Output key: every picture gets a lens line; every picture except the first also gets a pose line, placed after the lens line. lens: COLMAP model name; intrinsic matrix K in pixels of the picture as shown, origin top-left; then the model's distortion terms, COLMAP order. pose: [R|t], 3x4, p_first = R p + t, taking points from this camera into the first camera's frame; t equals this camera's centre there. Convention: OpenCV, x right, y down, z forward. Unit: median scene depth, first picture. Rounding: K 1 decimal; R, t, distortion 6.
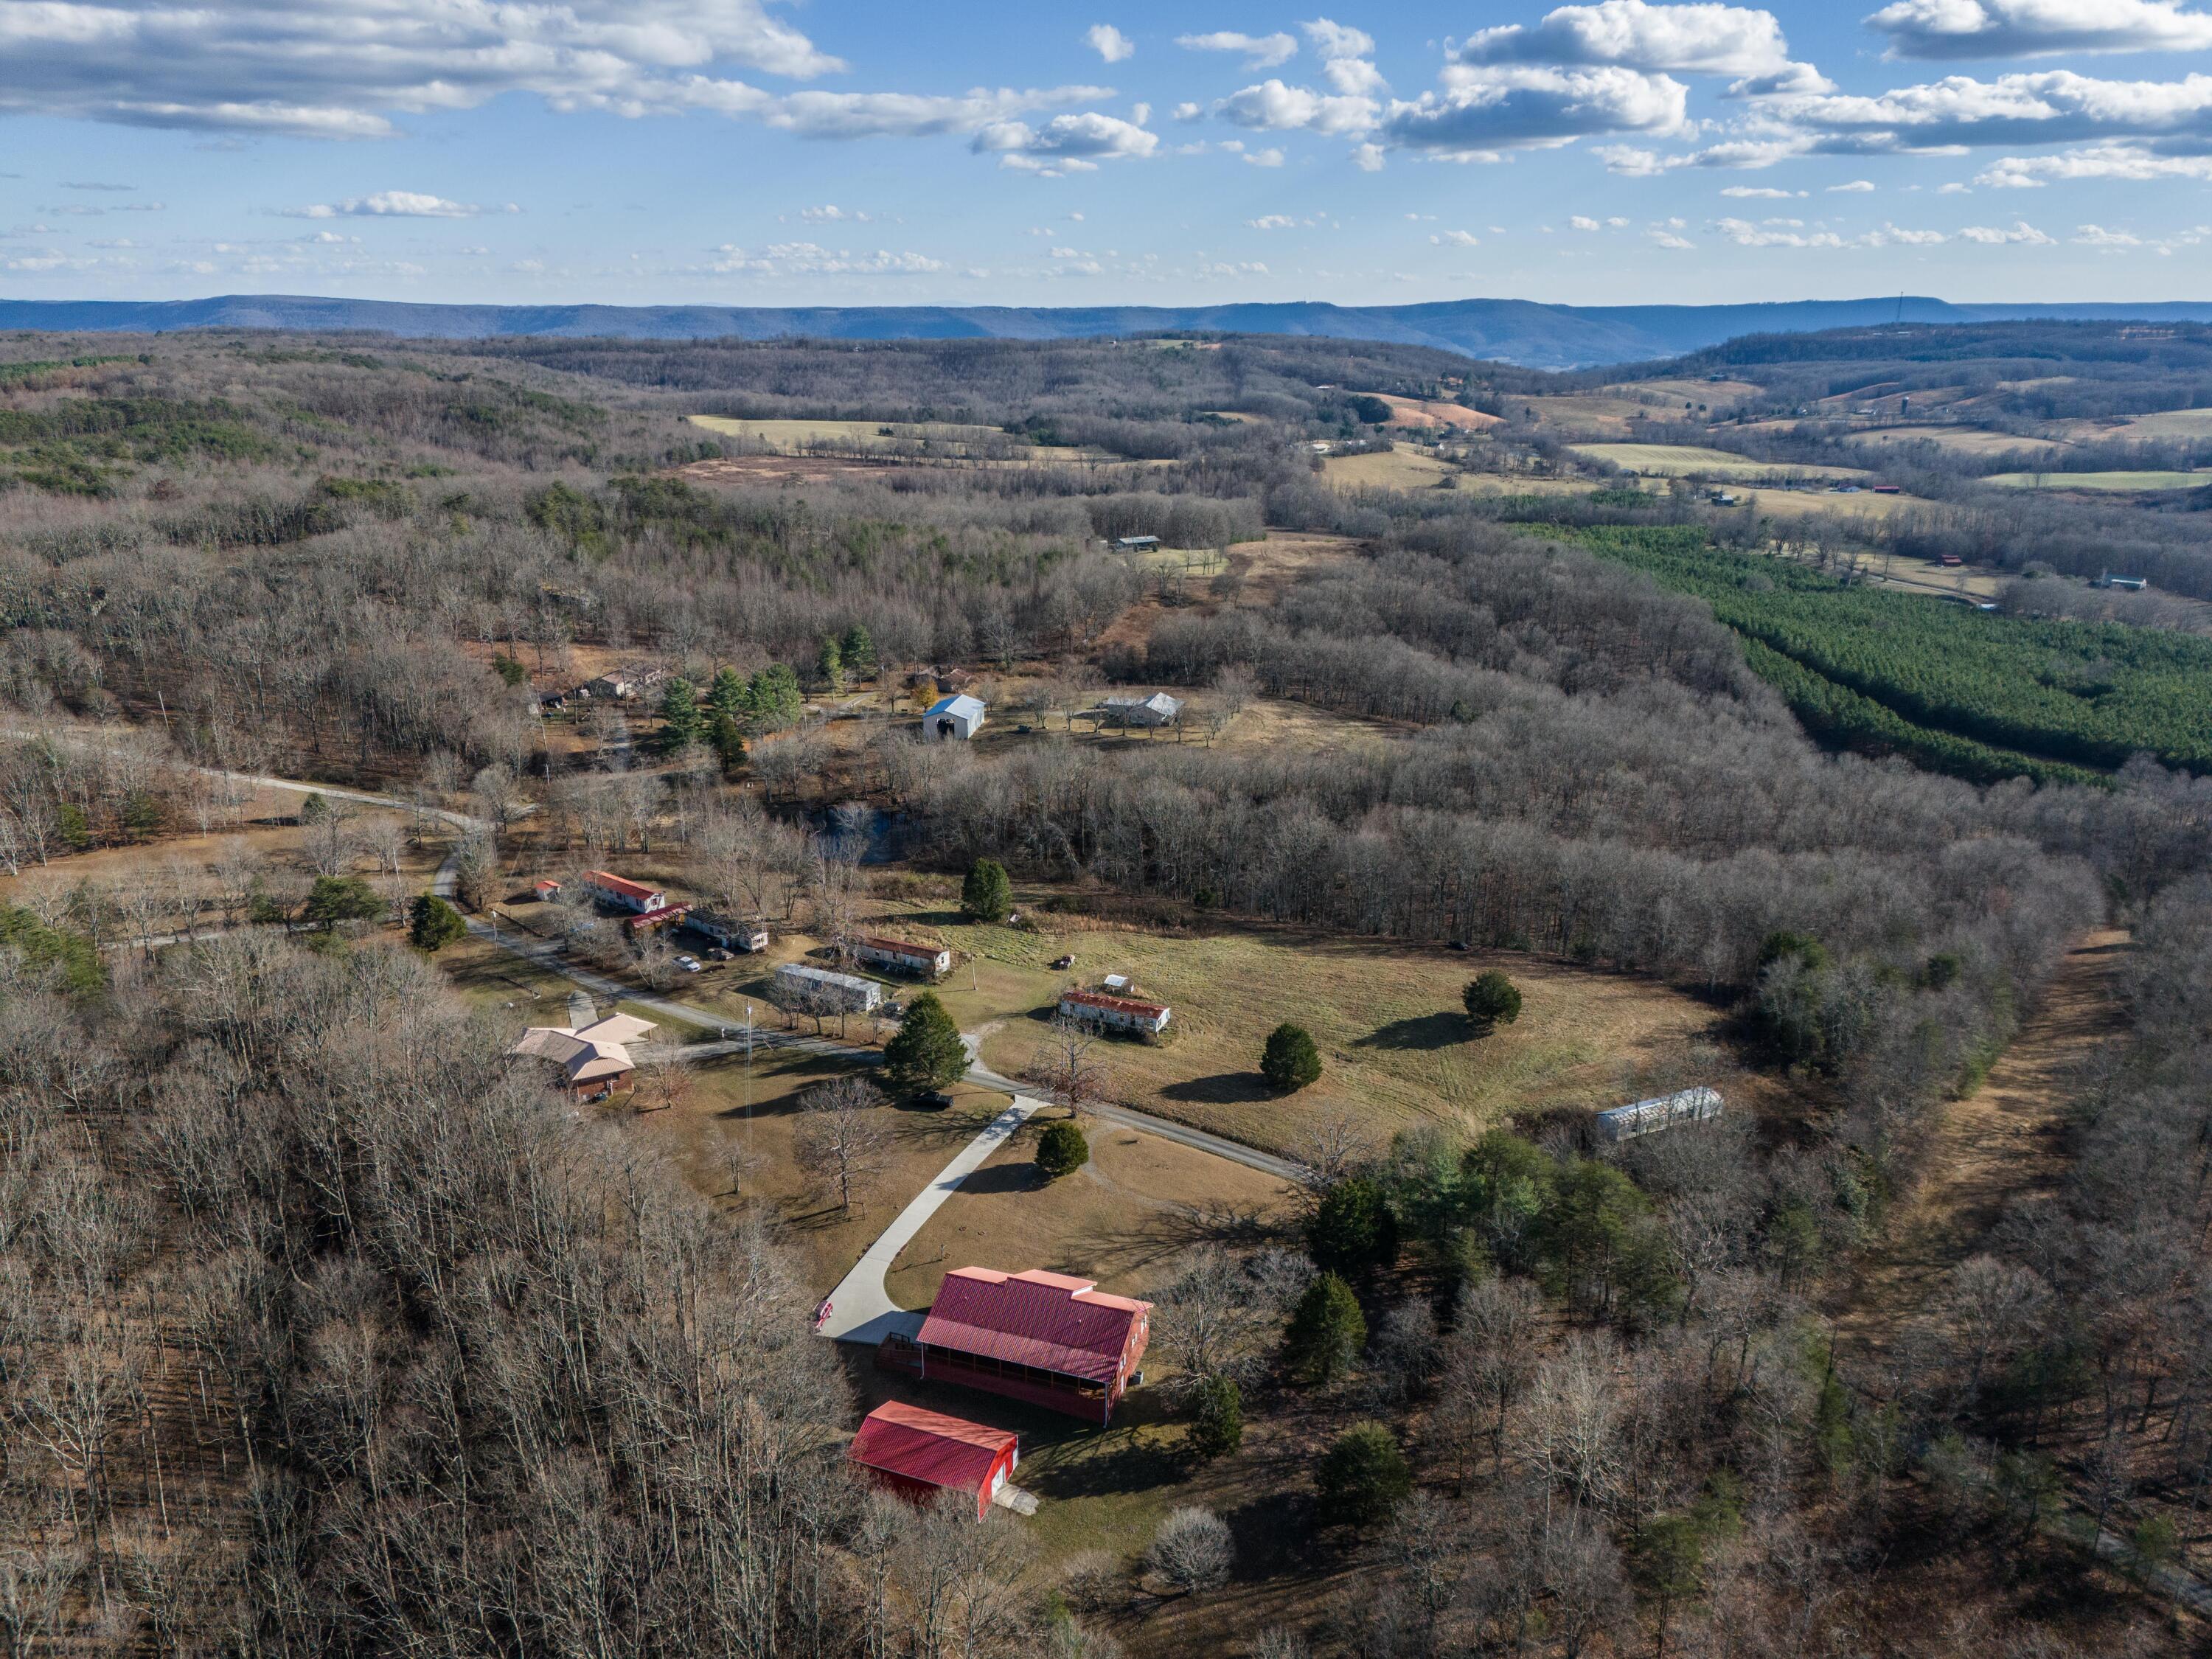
lens RADIAL K [[1612.2, 0, 1104.0], [0, 1612.2, 822.5], [0, 0, 1]] dist [0.061002, -0.061521]
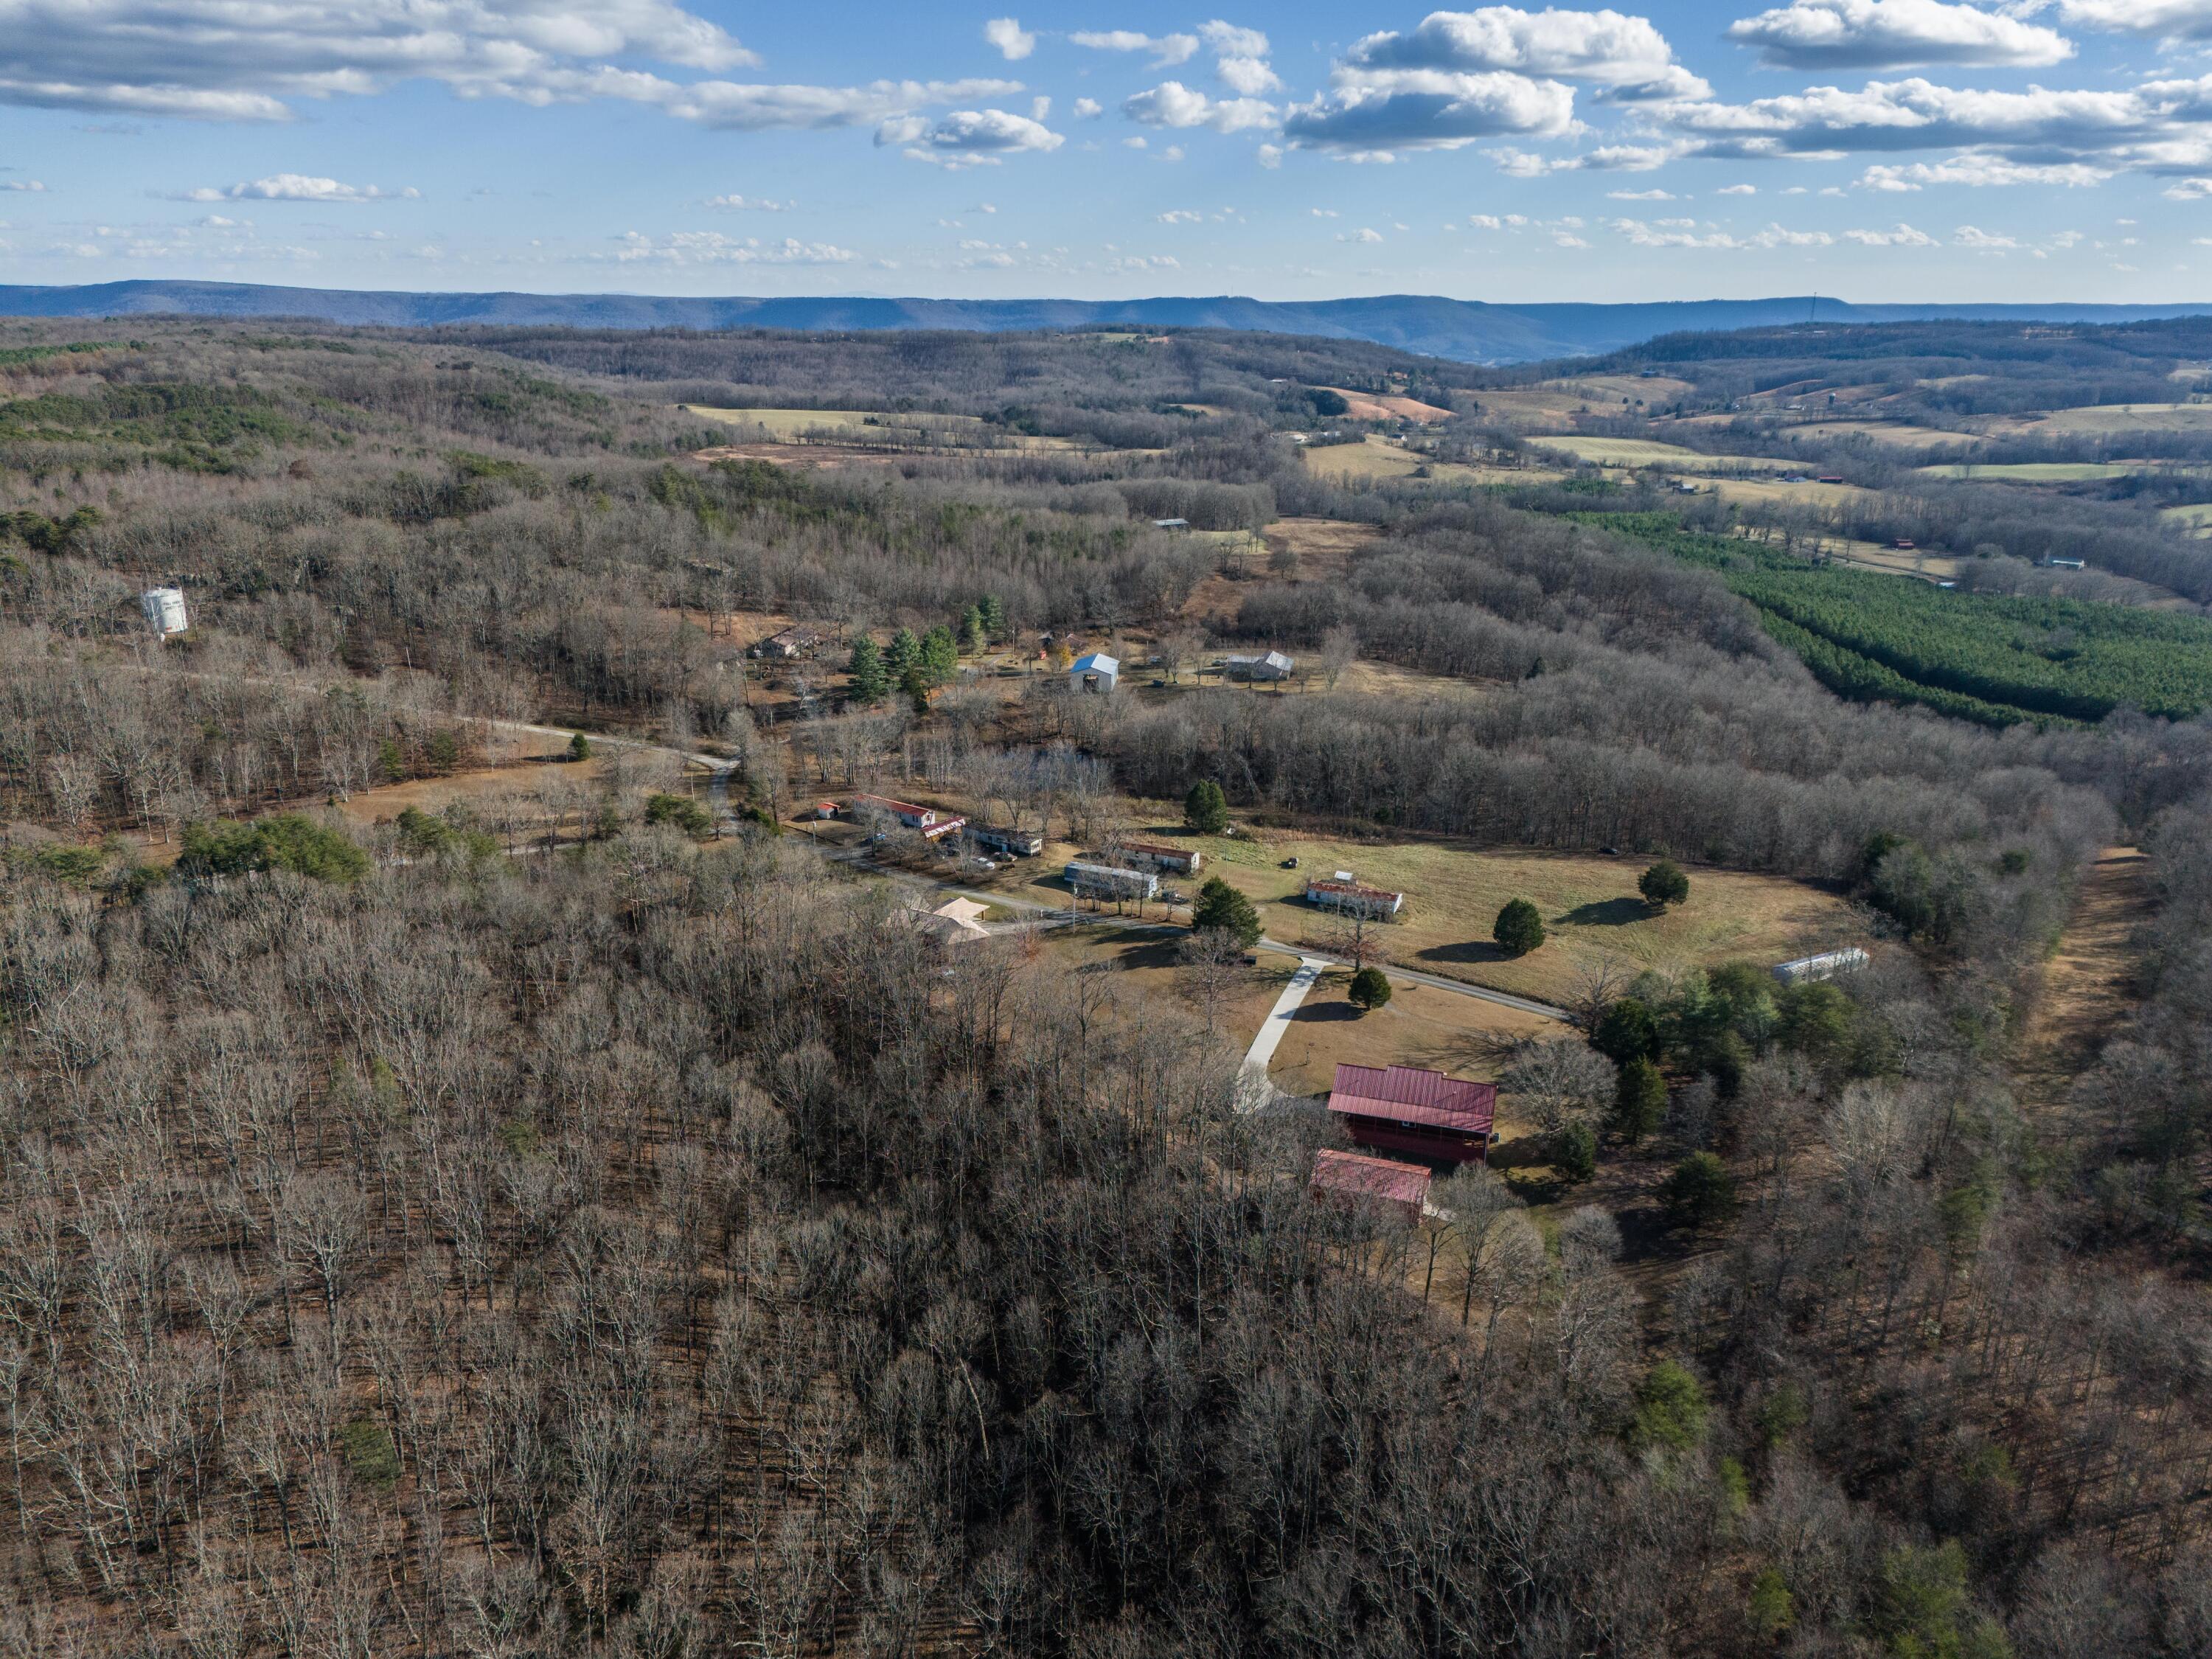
lens RADIAL K [[1612.2, 0, 1104.0], [0, 1612.2, 822.5], [0, 0, 1]] dist [0.061002, -0.061521]
pose [[0.998735, -0.007778, 0.049687, -0.138643], [0.007581, 0.999963, 0.004145, 0.032270], [-0.049718, -0.003763, 0.998756, -0.108212]]
